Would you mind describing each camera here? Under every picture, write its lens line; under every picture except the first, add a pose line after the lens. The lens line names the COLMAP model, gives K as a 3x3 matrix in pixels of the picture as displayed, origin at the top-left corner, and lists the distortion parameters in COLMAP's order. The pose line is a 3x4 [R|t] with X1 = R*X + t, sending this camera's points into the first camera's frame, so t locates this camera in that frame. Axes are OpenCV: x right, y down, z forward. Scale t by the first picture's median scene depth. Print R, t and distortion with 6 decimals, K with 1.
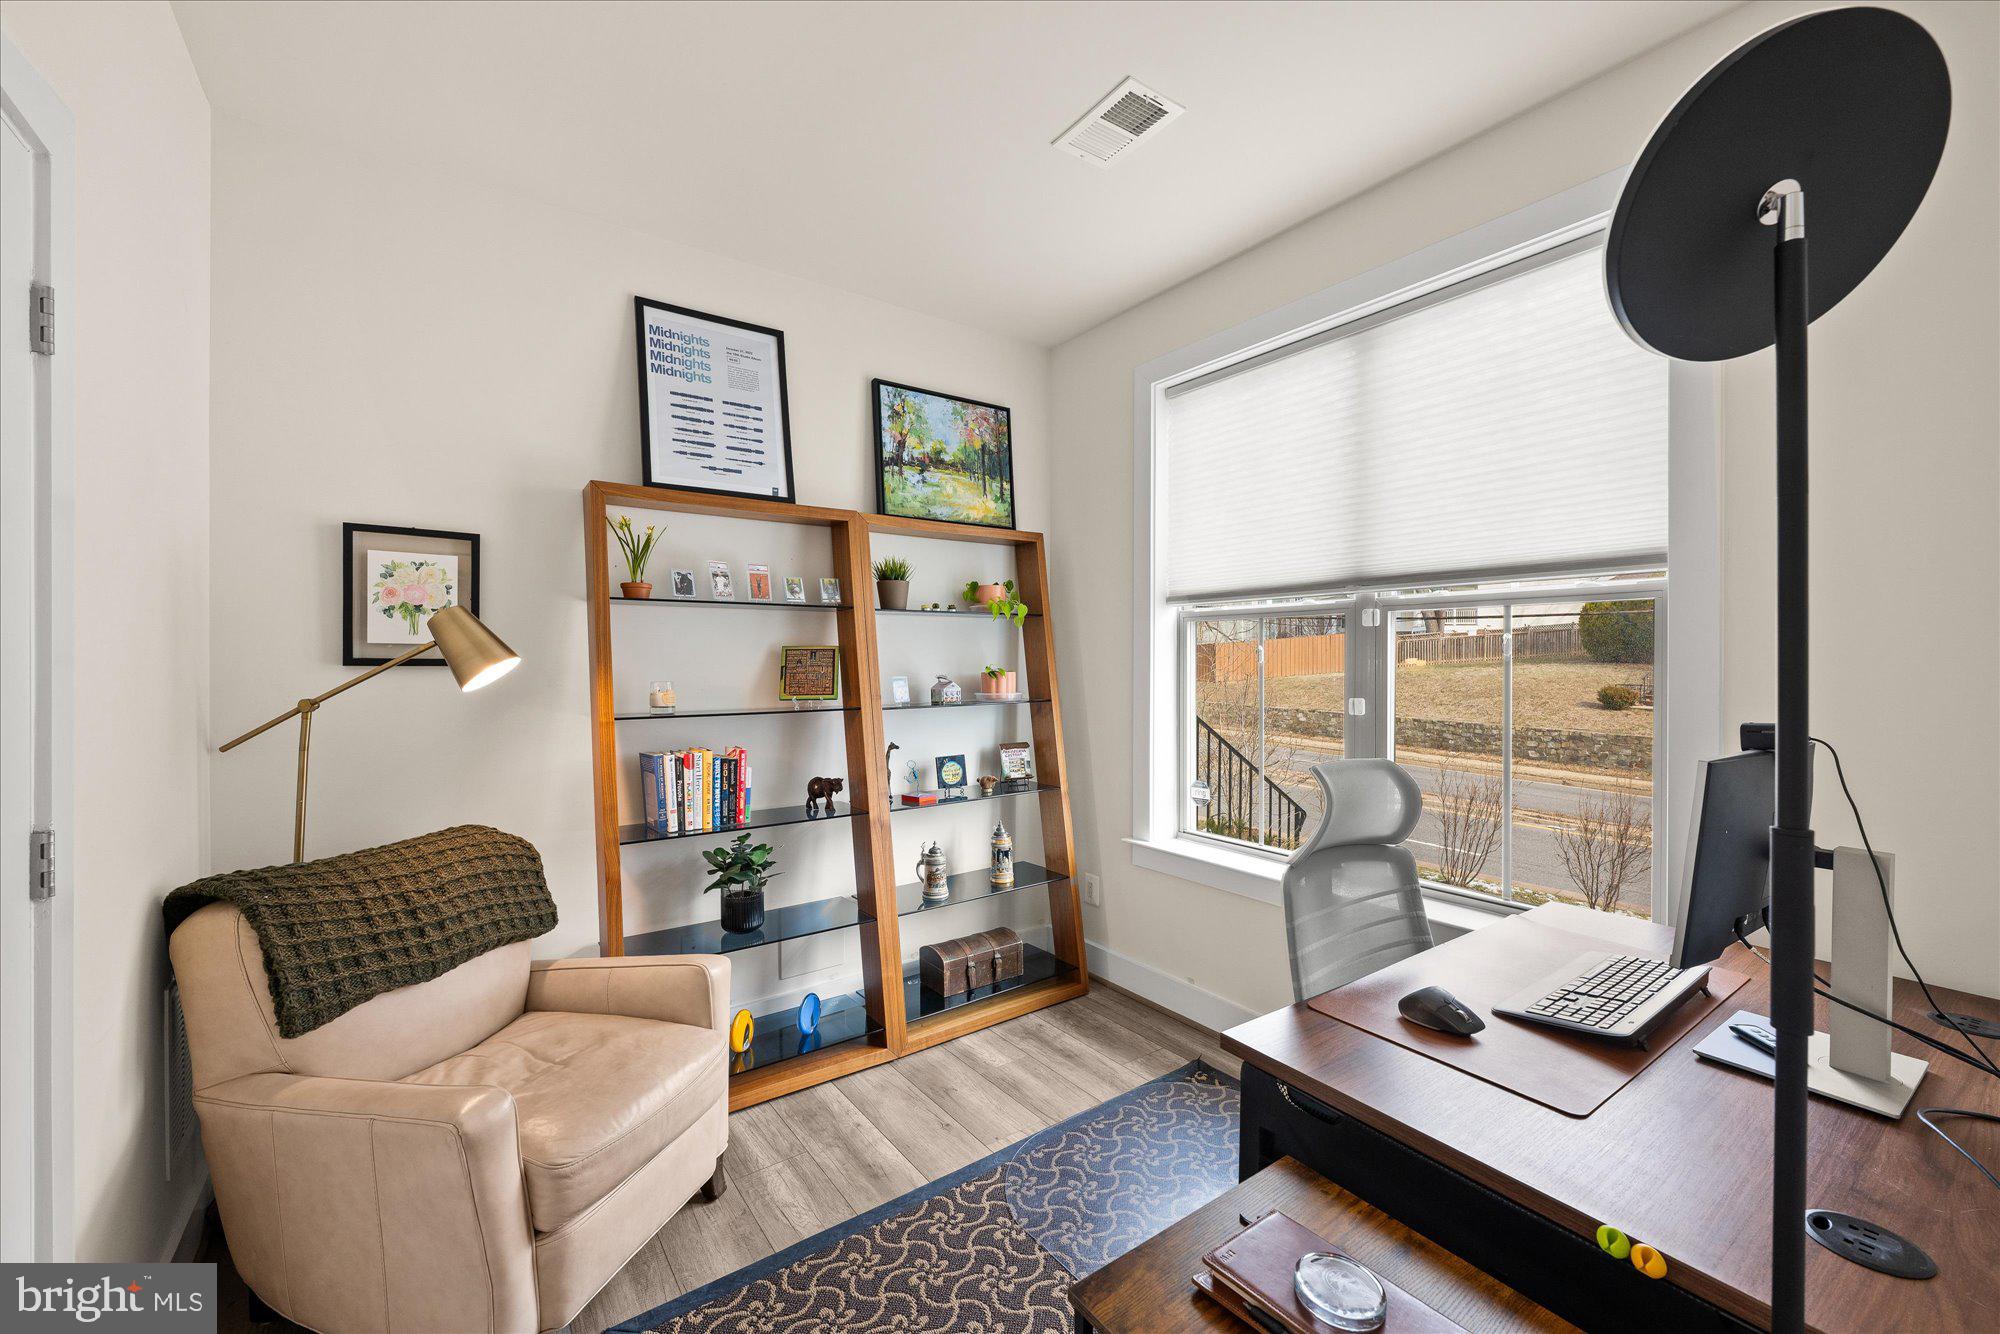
lens RADIAL K [[789.3, 0, 1002.3], [0, 789.3, 660.8], [0, 0, 1]] dist [-0.001097, -0.000026]
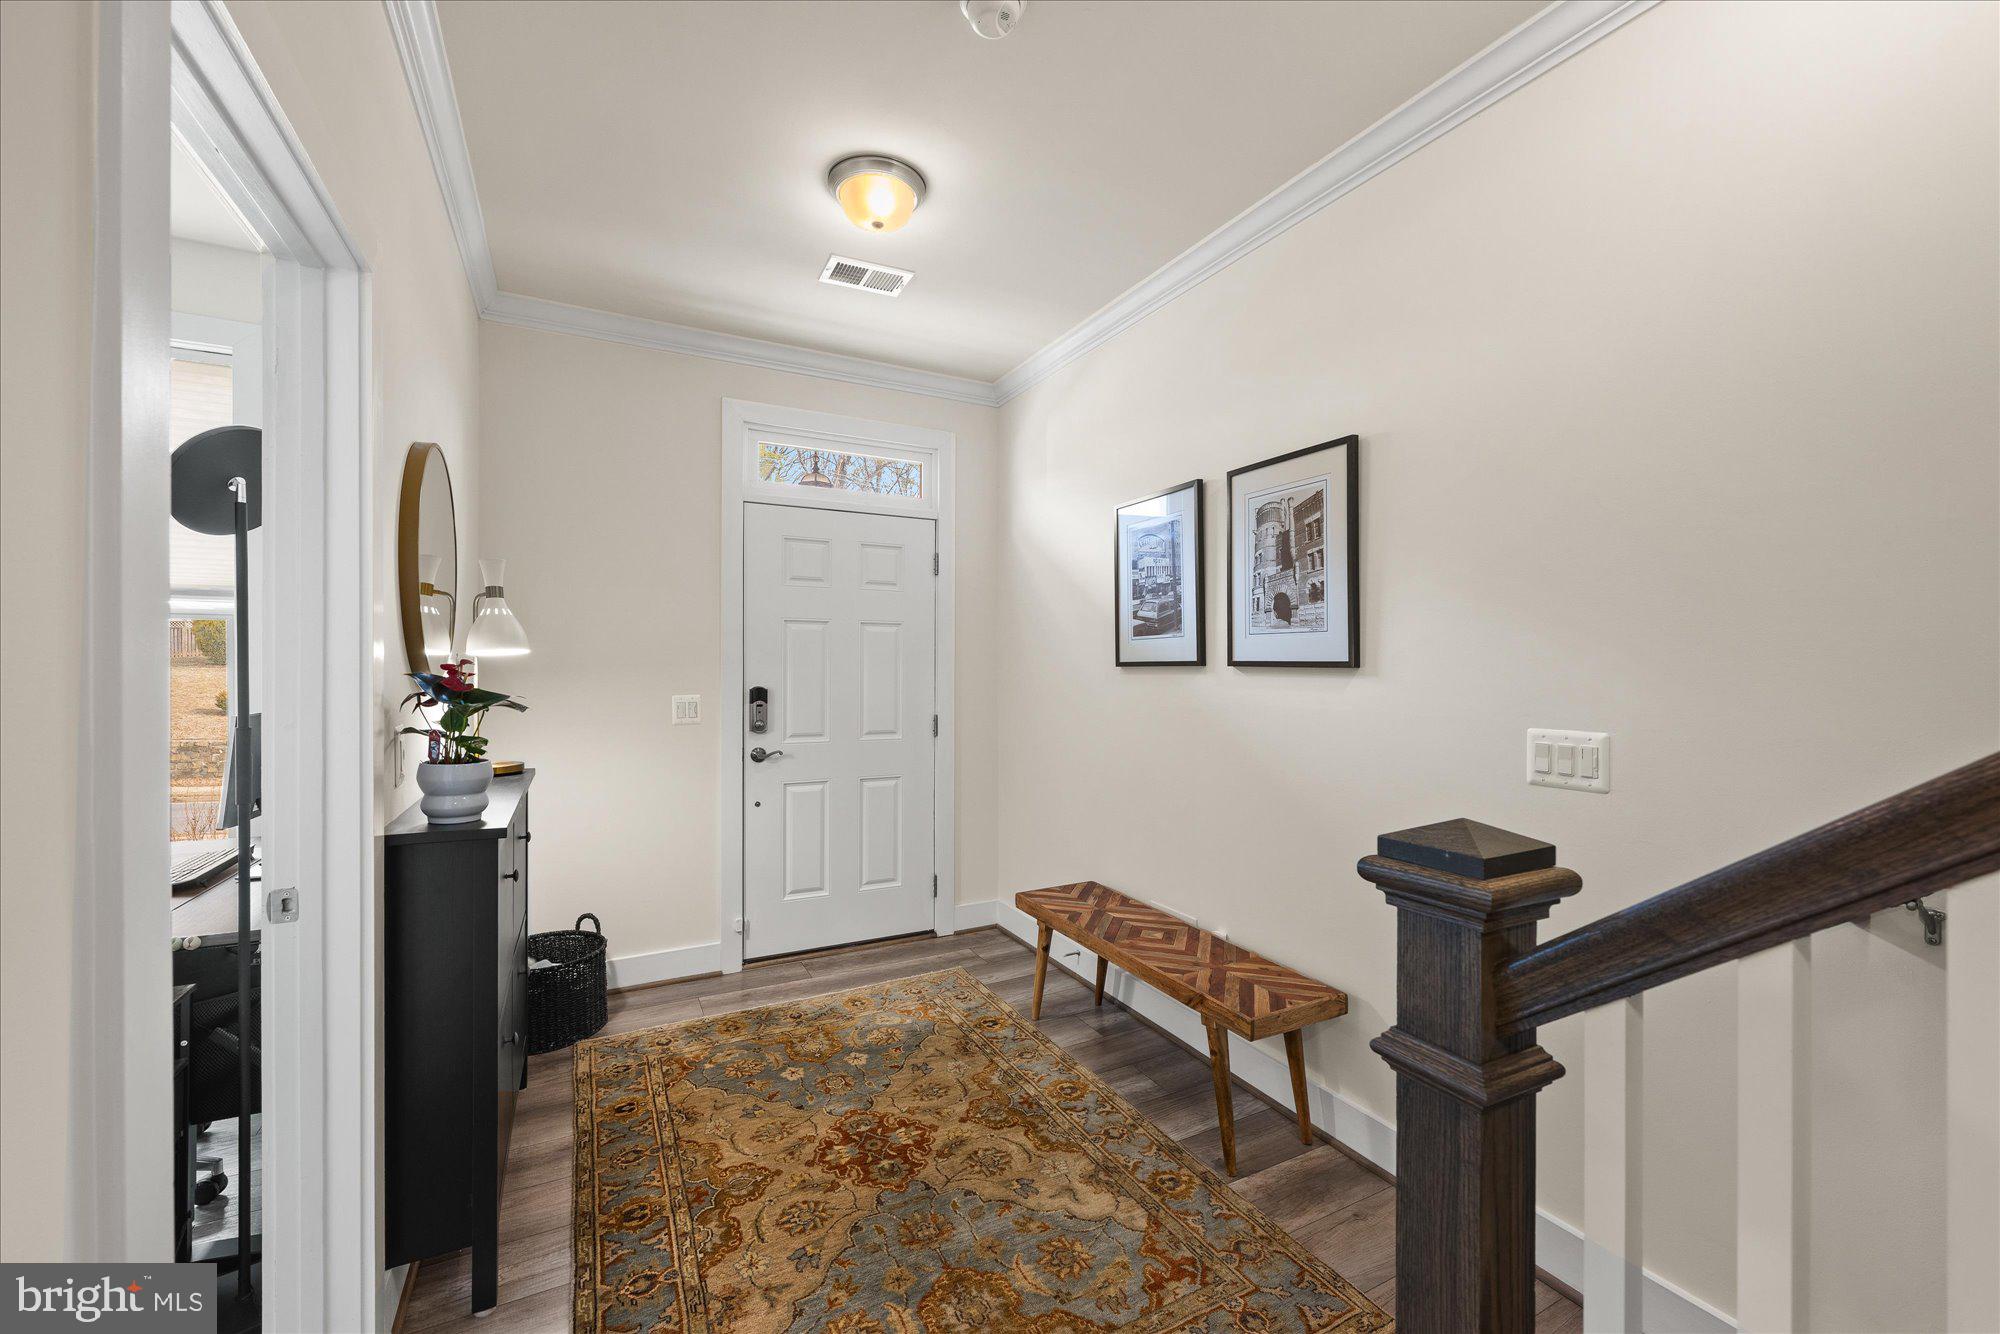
lens RADIAL K [[789.3, 0, 1002.3], [0, 789.3, 660.8], [0, 0, 1]] dist [-0.001097, -0.000026]
pose [[0.140510, 0.000751, 0.990079, -1.388280], [0.000854, 0.999999, -0.000880, 0.047447], [-0.990079, 0.000969, 0.140509, -2.066394]]
